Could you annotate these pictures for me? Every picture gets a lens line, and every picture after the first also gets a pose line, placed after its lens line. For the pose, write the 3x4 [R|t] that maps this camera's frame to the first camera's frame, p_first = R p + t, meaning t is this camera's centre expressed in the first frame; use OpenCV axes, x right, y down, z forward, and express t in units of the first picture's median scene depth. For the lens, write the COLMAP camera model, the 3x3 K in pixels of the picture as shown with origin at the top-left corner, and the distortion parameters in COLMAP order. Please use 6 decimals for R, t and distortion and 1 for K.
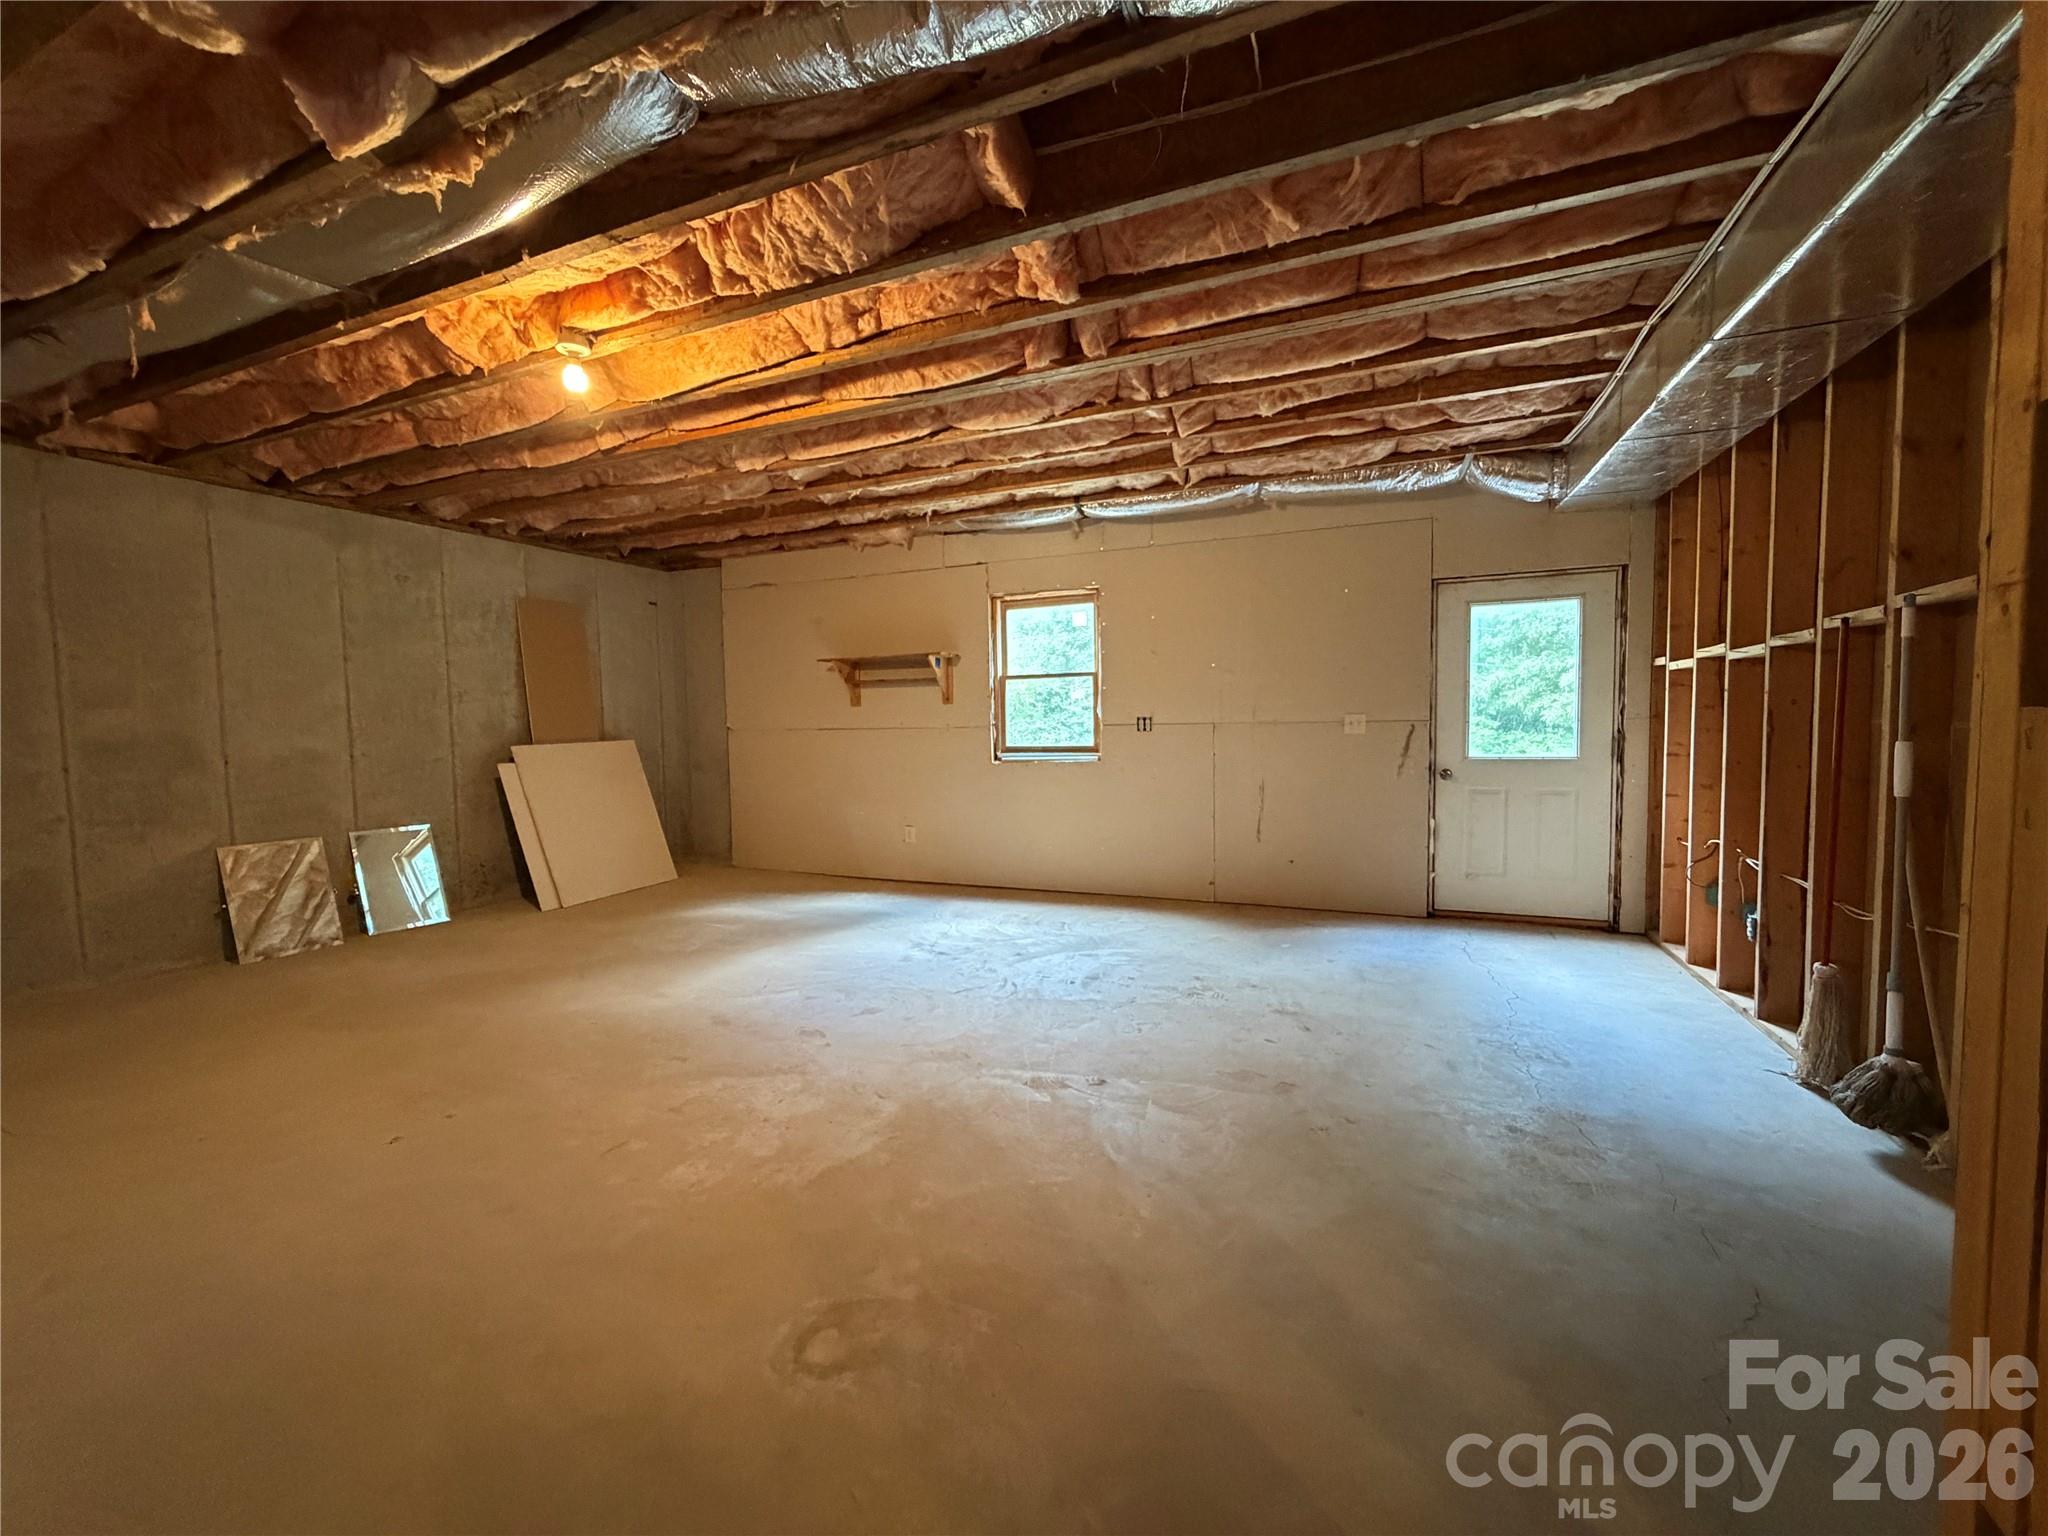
lens RADIAL K [[817.2, 0, 1016.9], [0, 817.2, 768.1], [0, 0, 1]] dist [0.000591, -0.000207]
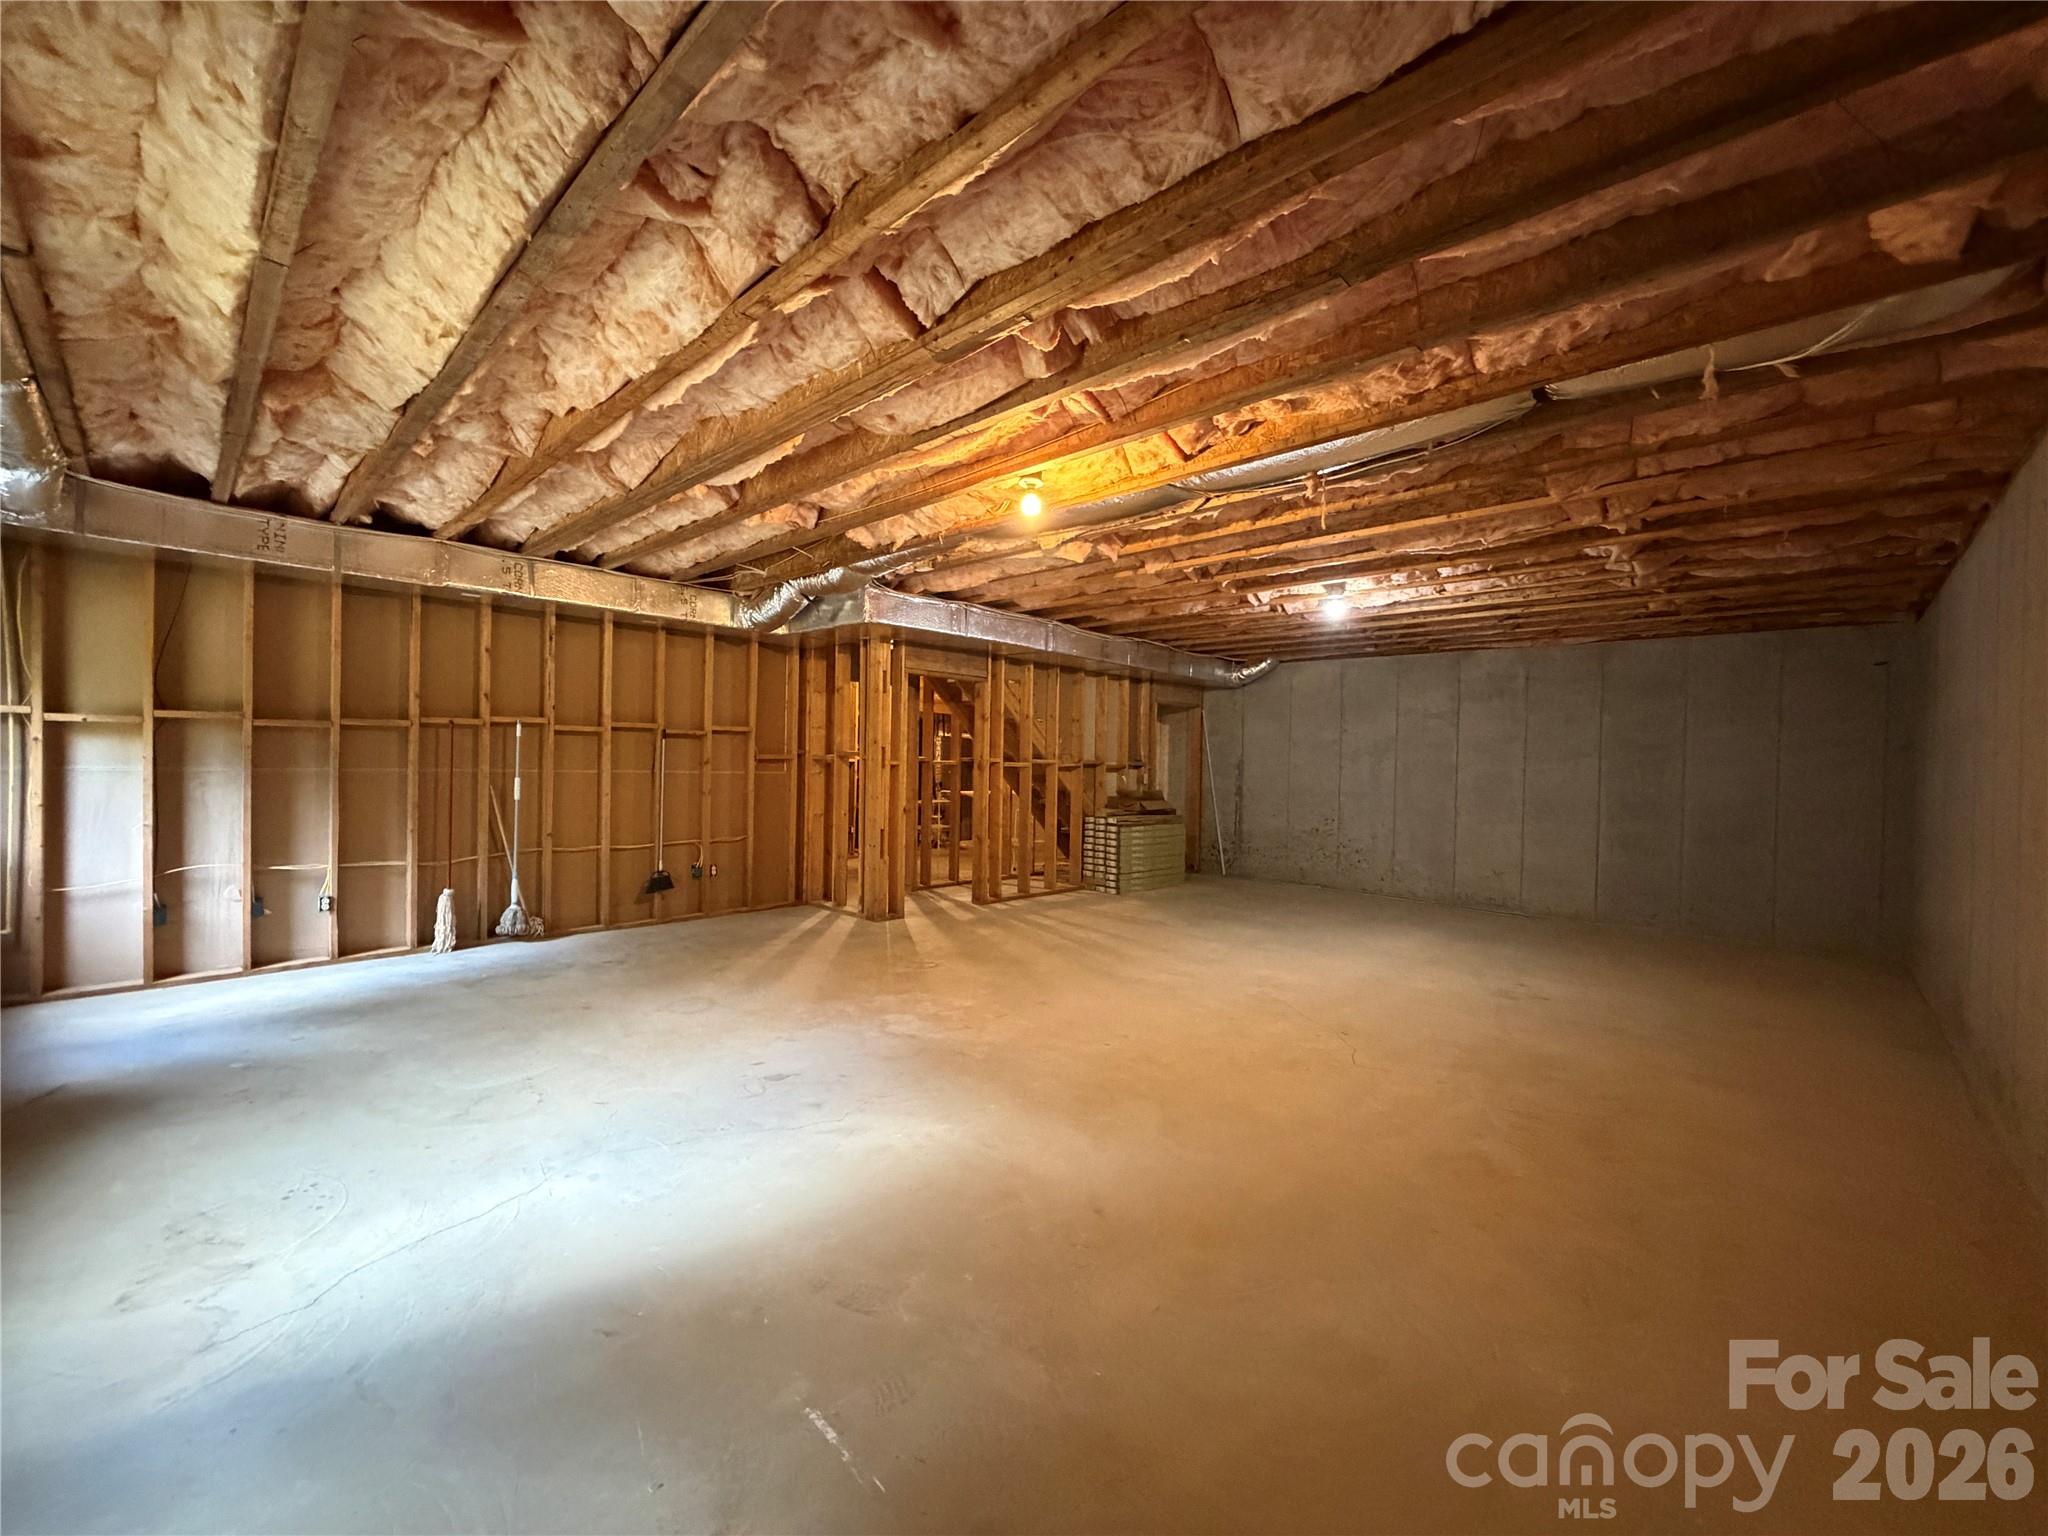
lens RADIAL K [[817.2, 0, 1016.9], [0, 817.2, 768.1], [0, 0, 1]] dist [0.000591, -0.000207]
pose [[-0.932613, -0.008289, 0.360784, -0.491924], [0.016900, 0.997636, 0.066608, -0.082267], [-0.360483, 0.068217, -0.930268, 1.103141]]
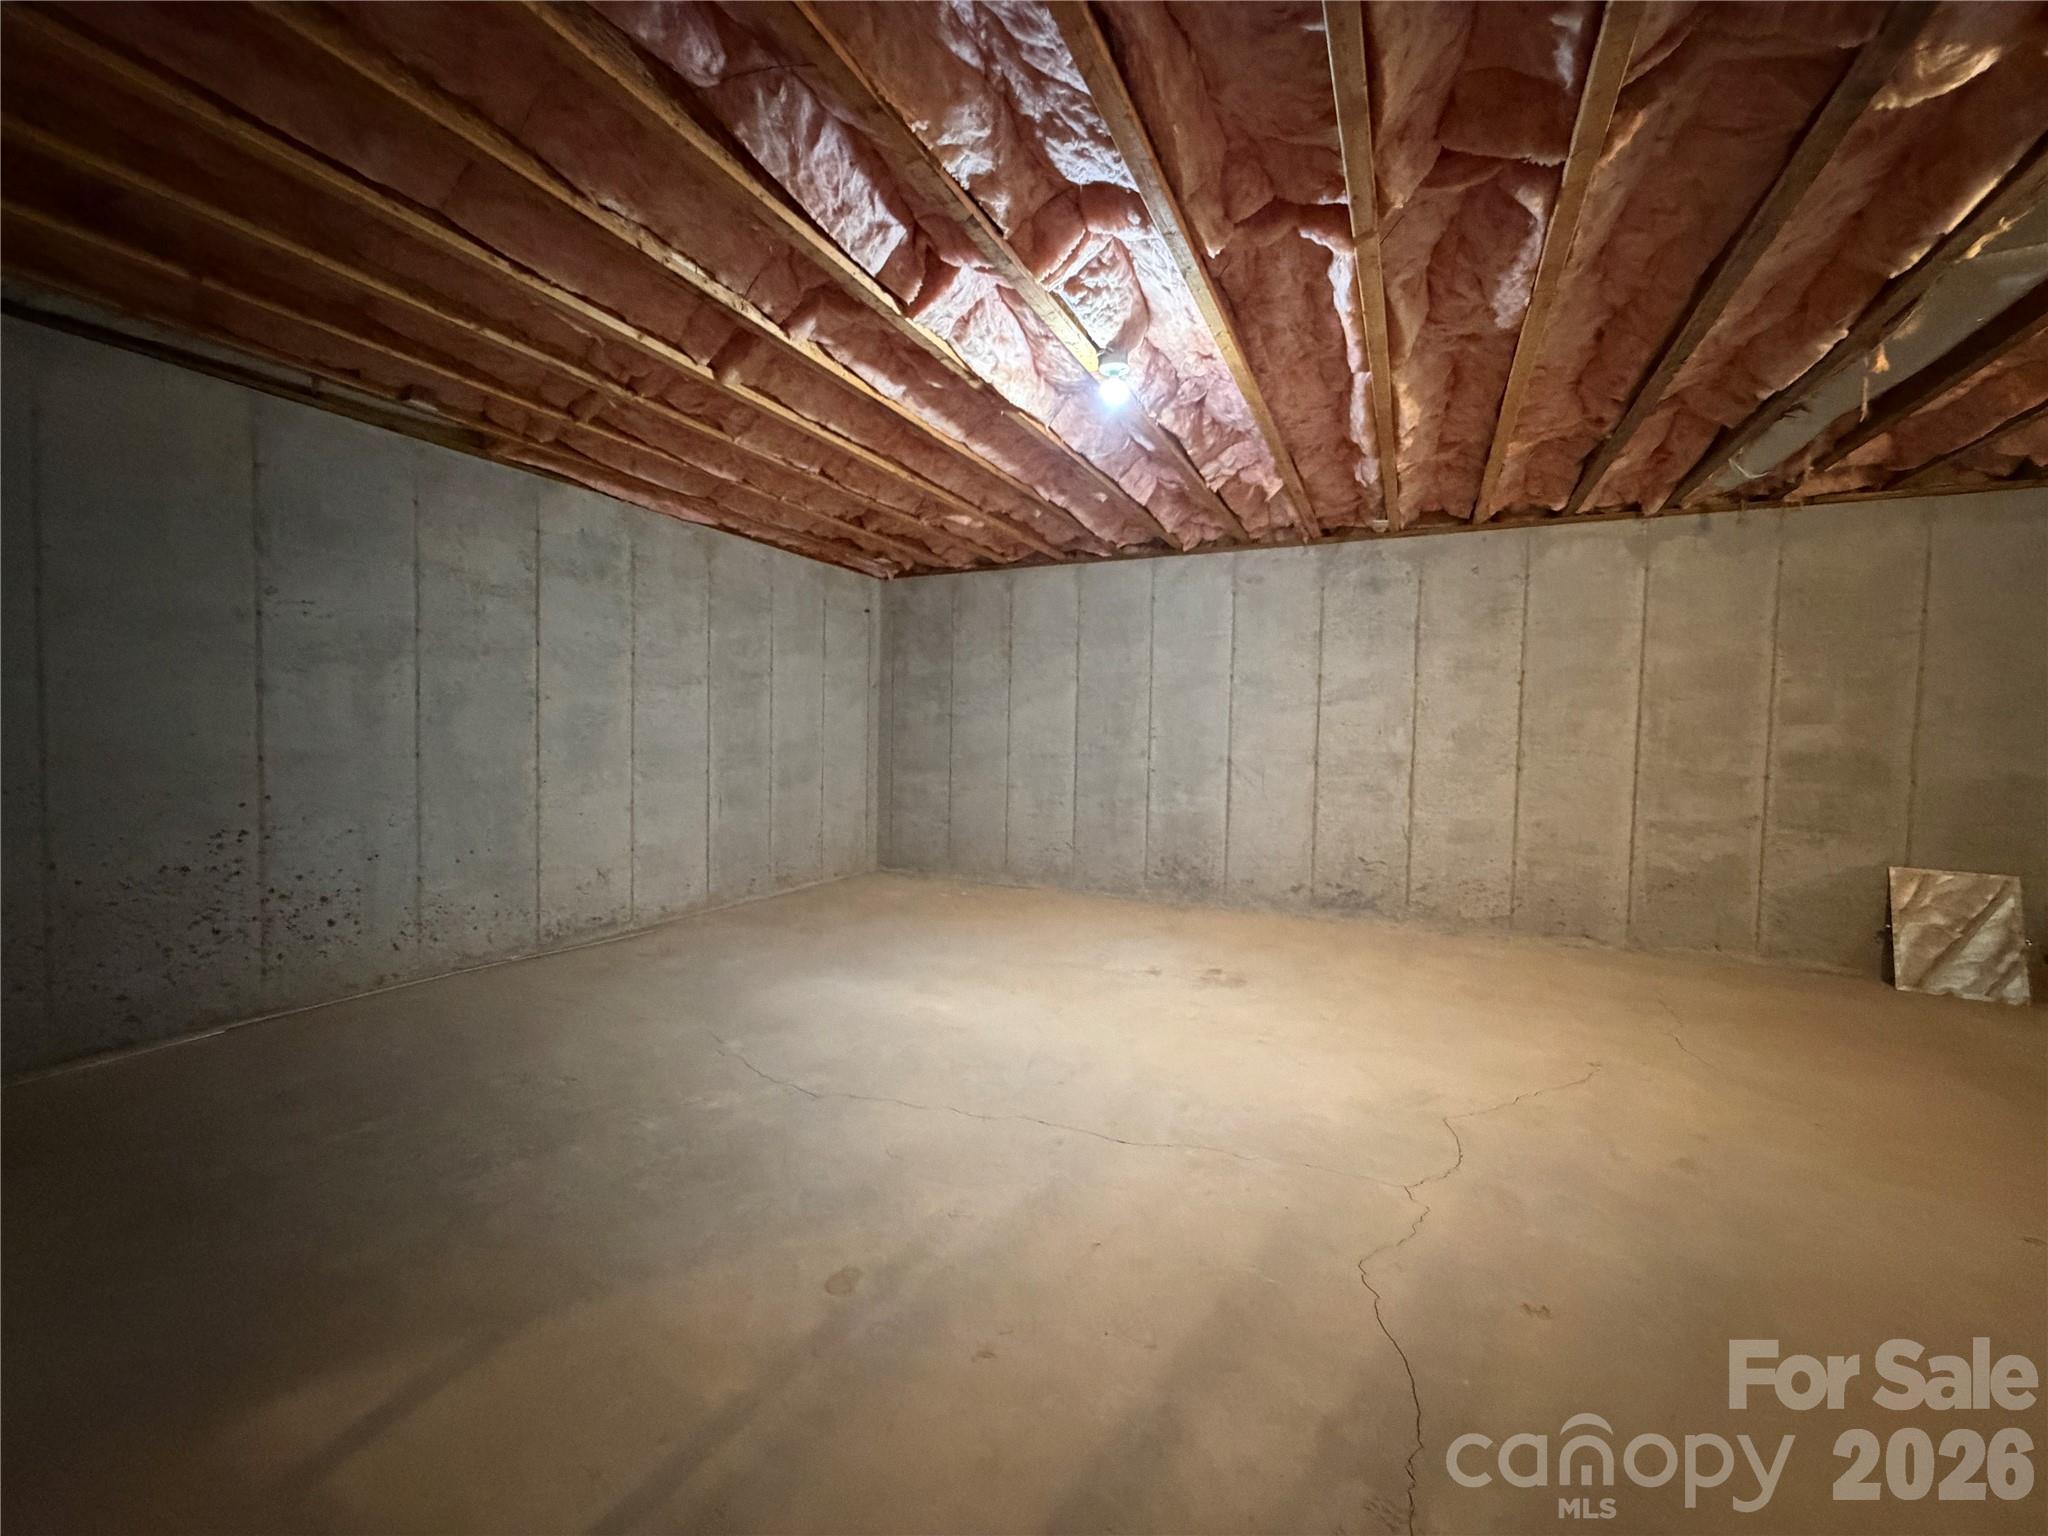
lens RADIAL K [[817.2, 0, 1016.9], [0, 817.2, 768.1], [0, 0, 1]] dist [0.000591, -0.000207]
pose [[-0.047147, 0.061078, -0.997019, 0.066291], [-0.084014, 0.994350, 0.064888, 0.004991], [0.995349, 0.086823, -0.041749, -0.028588]]
